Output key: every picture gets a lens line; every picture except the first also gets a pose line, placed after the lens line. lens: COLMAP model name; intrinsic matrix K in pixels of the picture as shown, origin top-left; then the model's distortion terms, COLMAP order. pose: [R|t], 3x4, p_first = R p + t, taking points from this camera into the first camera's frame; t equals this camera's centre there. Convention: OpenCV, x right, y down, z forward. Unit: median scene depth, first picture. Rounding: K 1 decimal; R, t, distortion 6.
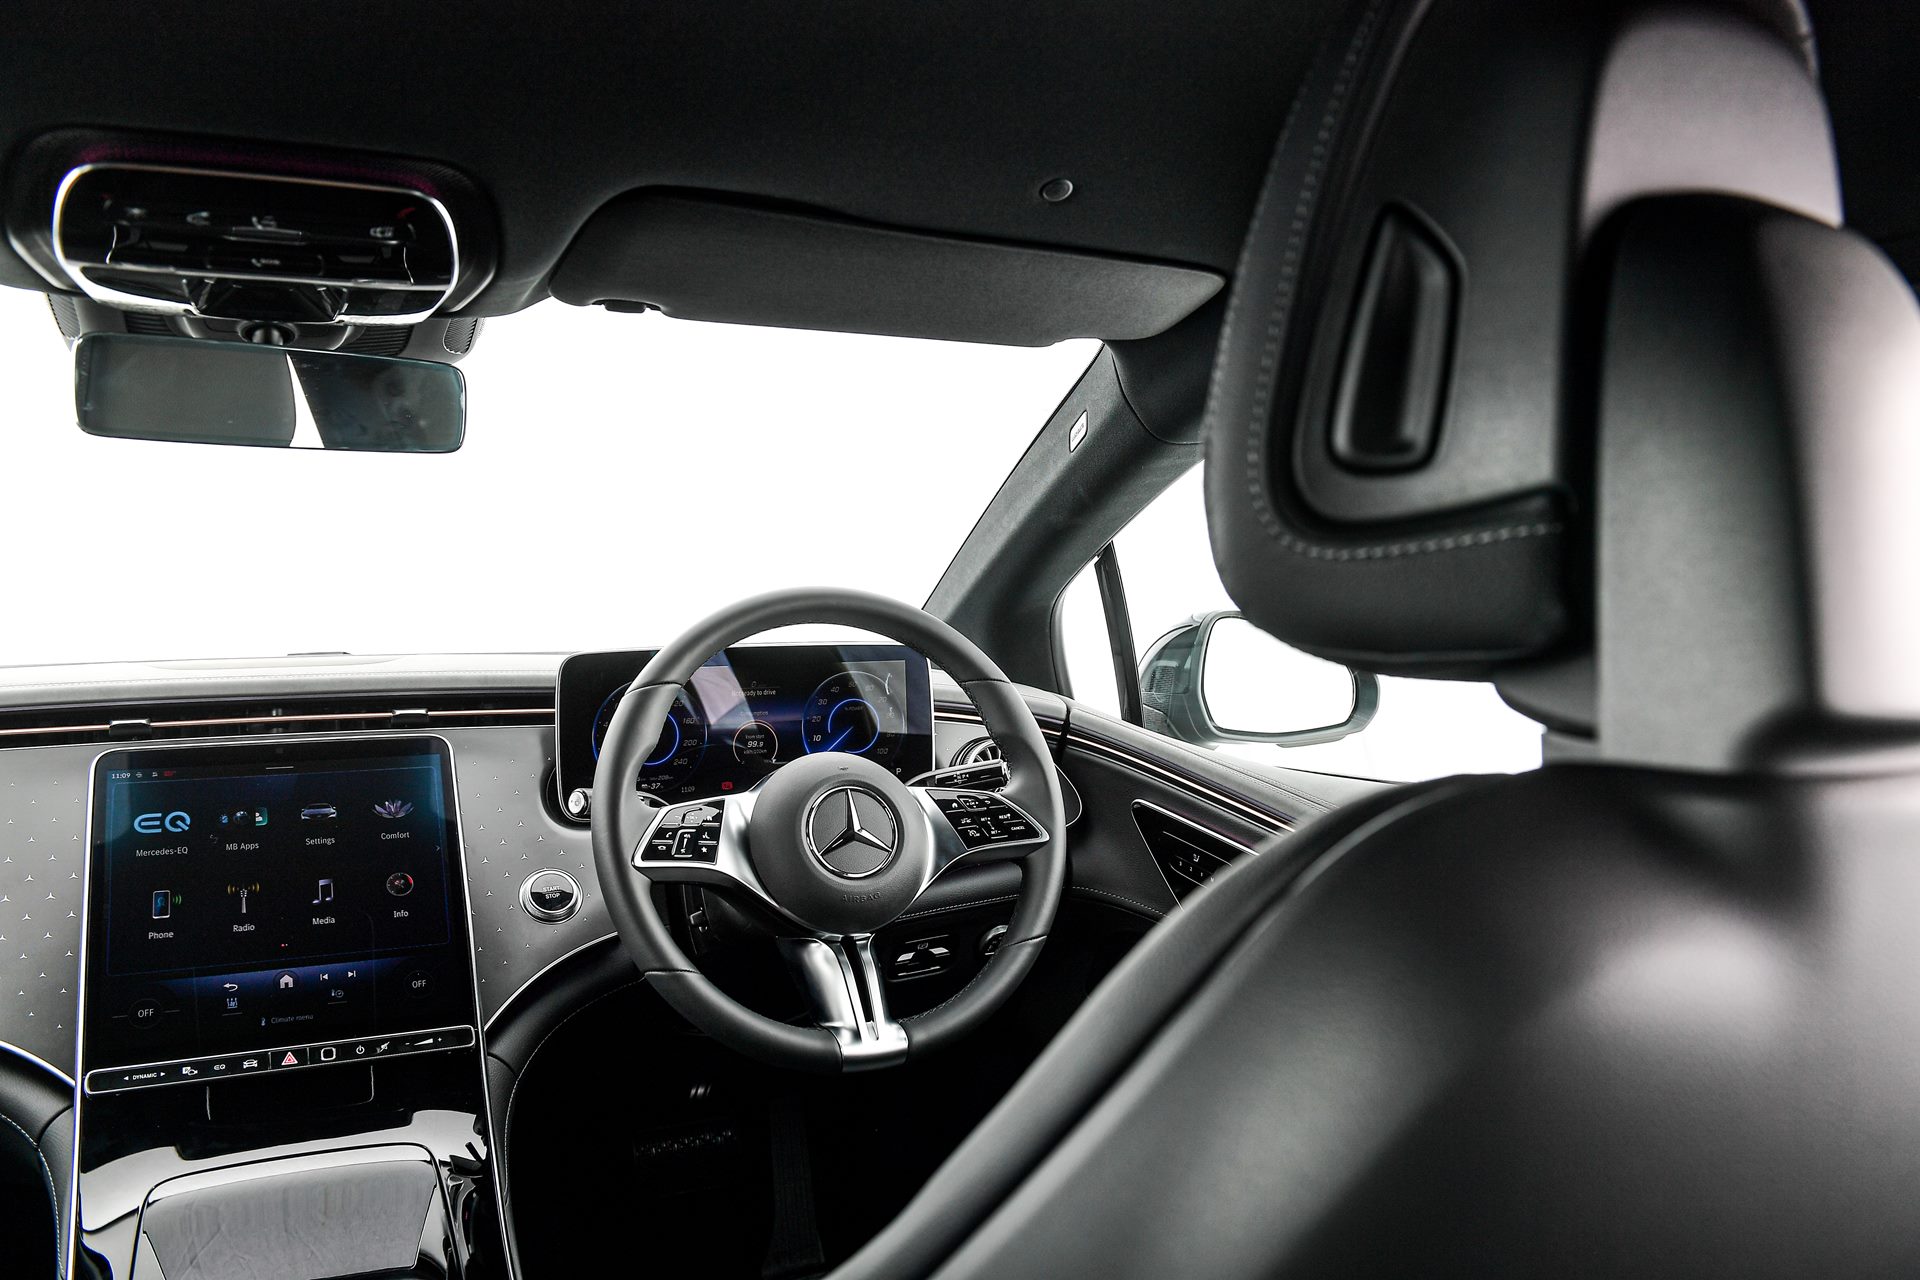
lens RADIAL K [[1546.4, 0, 964.6], [0, 1546.4, 644.3], [0, 0, 1]] dist [-0.011828, -0.003925]
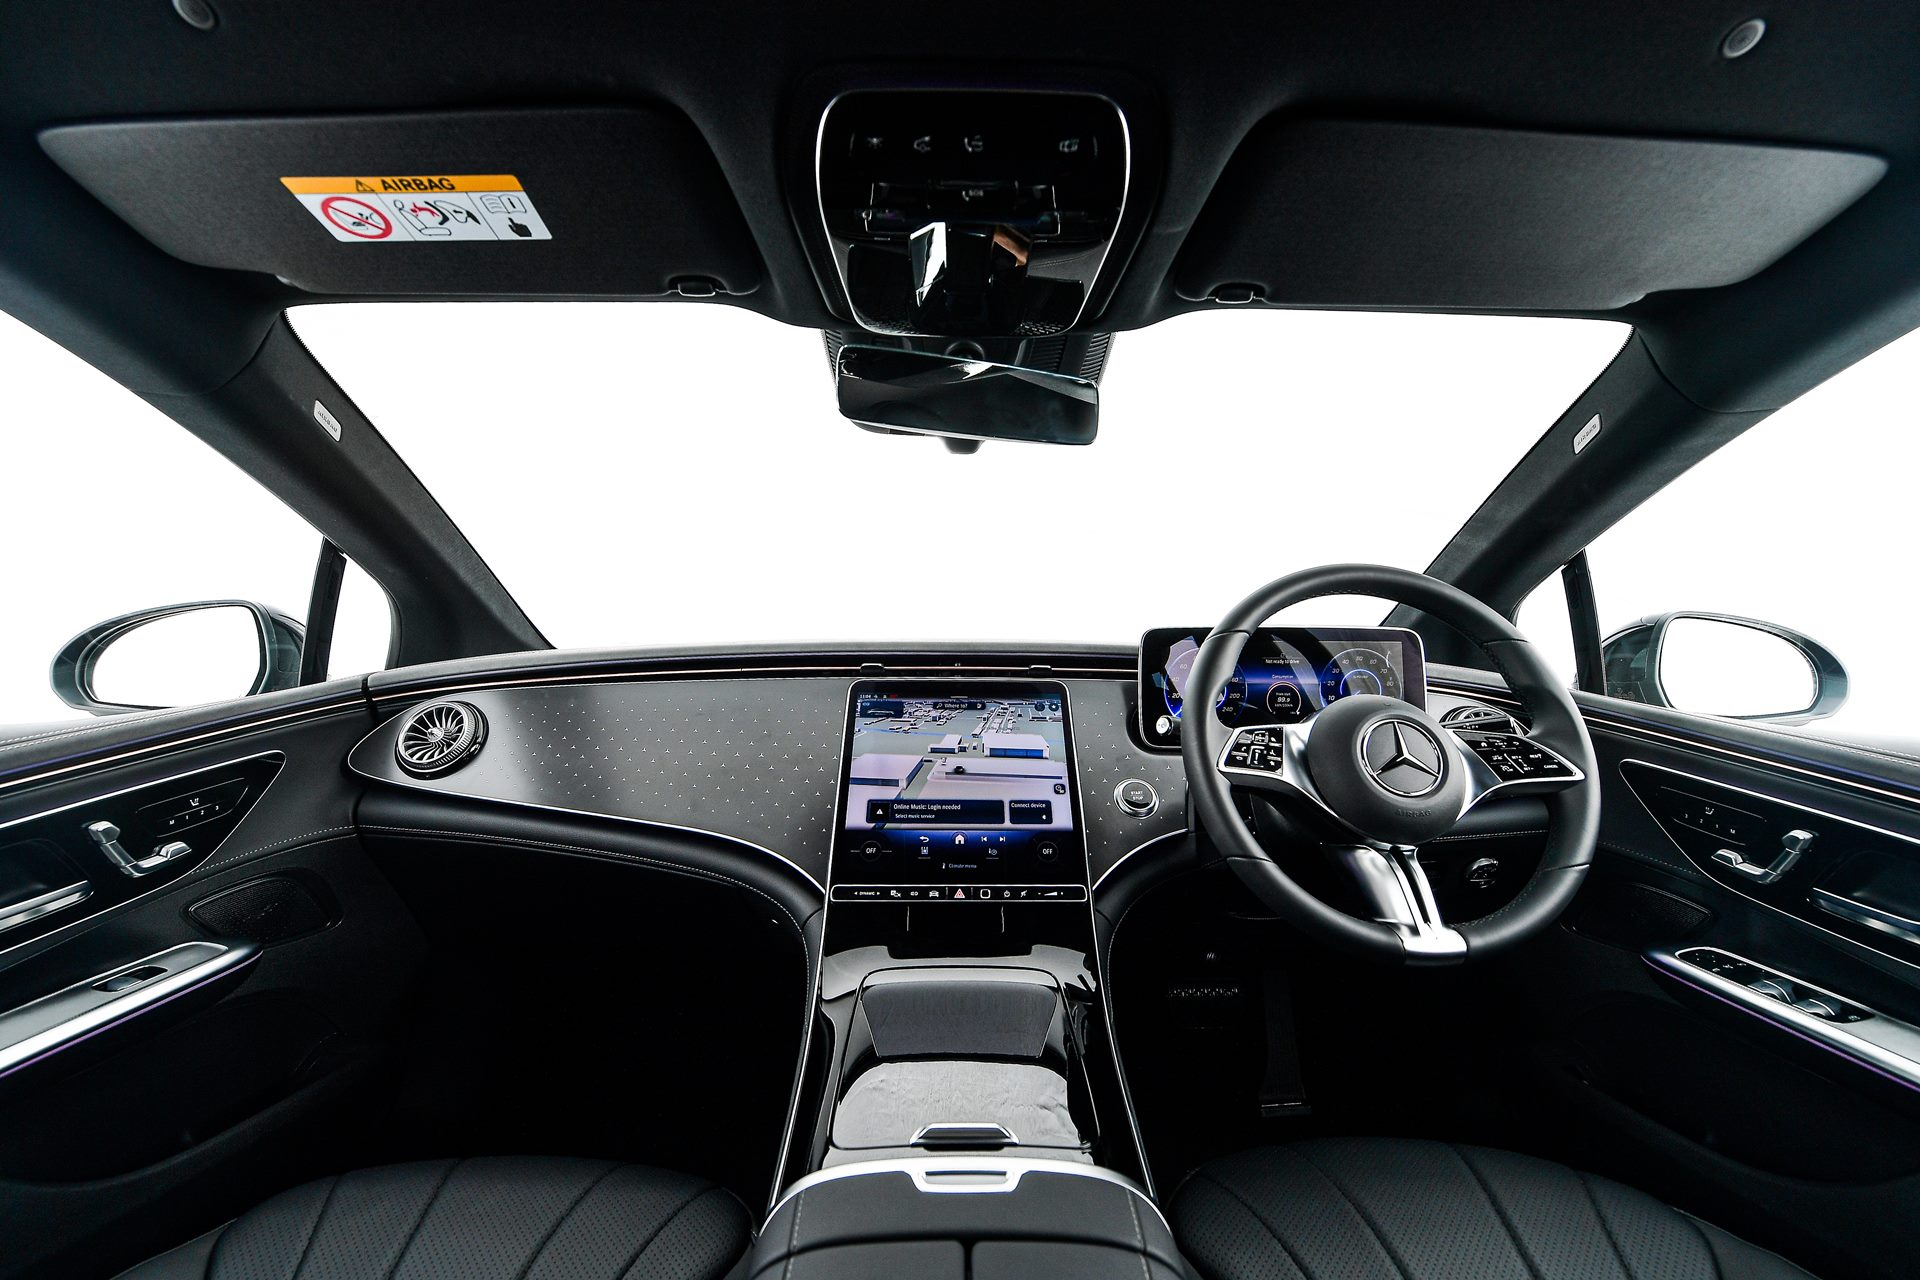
lens RADIAL K [[796.7, 0, 963.4], [0, 796.7, 635.7], [0, 0, 1]] dist [-0.007822, -0.002008]
pose [[0.919517, -0.003658, -0.393034, -0.139245], [-0.031928, 0.995957, -0.083968, 0.088871], [0.391752, 0.089759, 0.915682, 0.294868]]
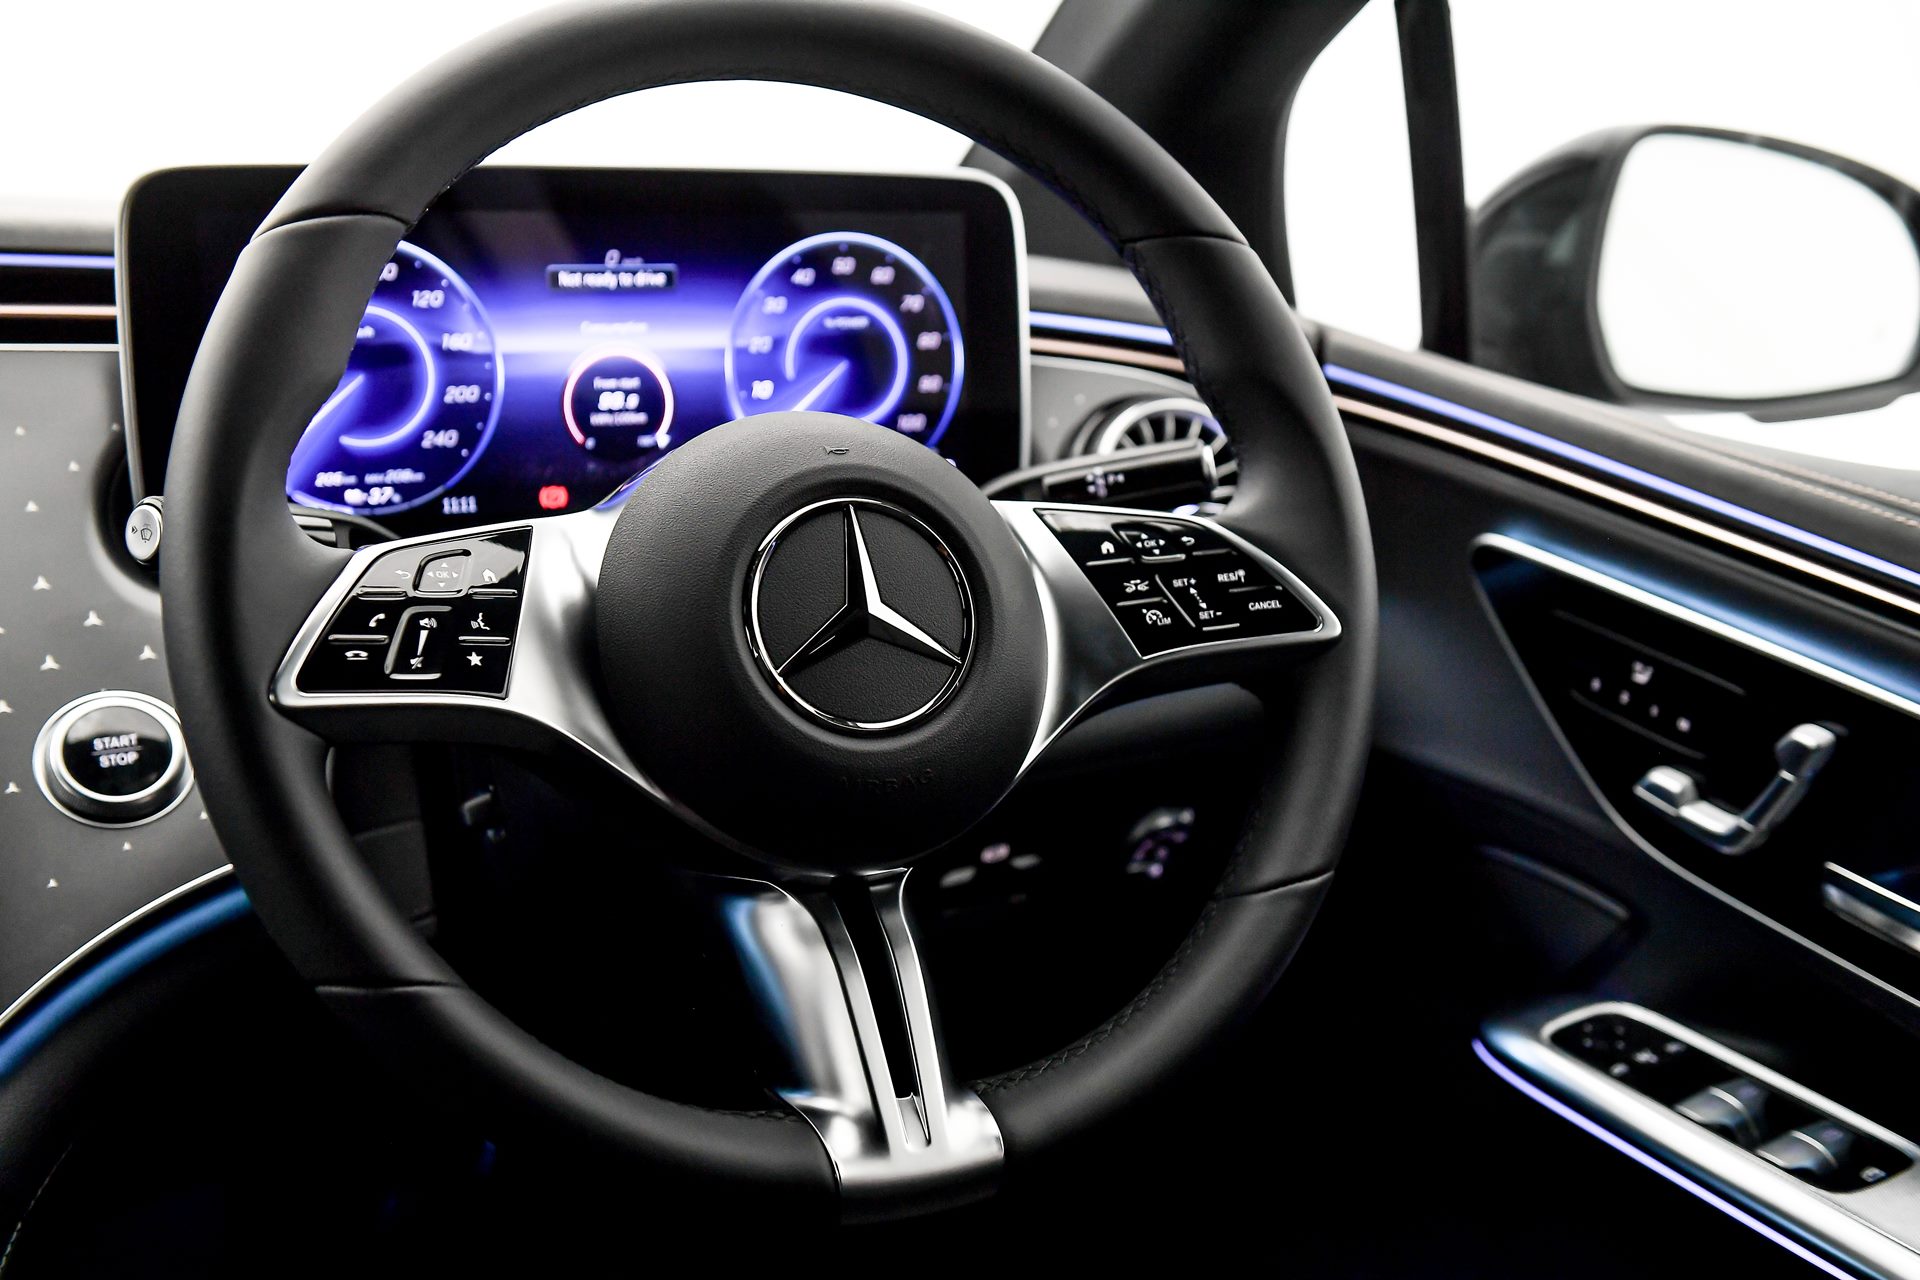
lens RADIAL K [[2253.3, 0, 962.9], [0, 2253.3, 635.9], [0, 0, 1]] dist [0.126487, 0.000000]
pose [[0.999963, 0.007798, 0.003640, -0.048361], [-0.008242, 0.989493, 0.144346, 0.043832], [-0.002476, -0.144371, 0.989521, 0.430031]]
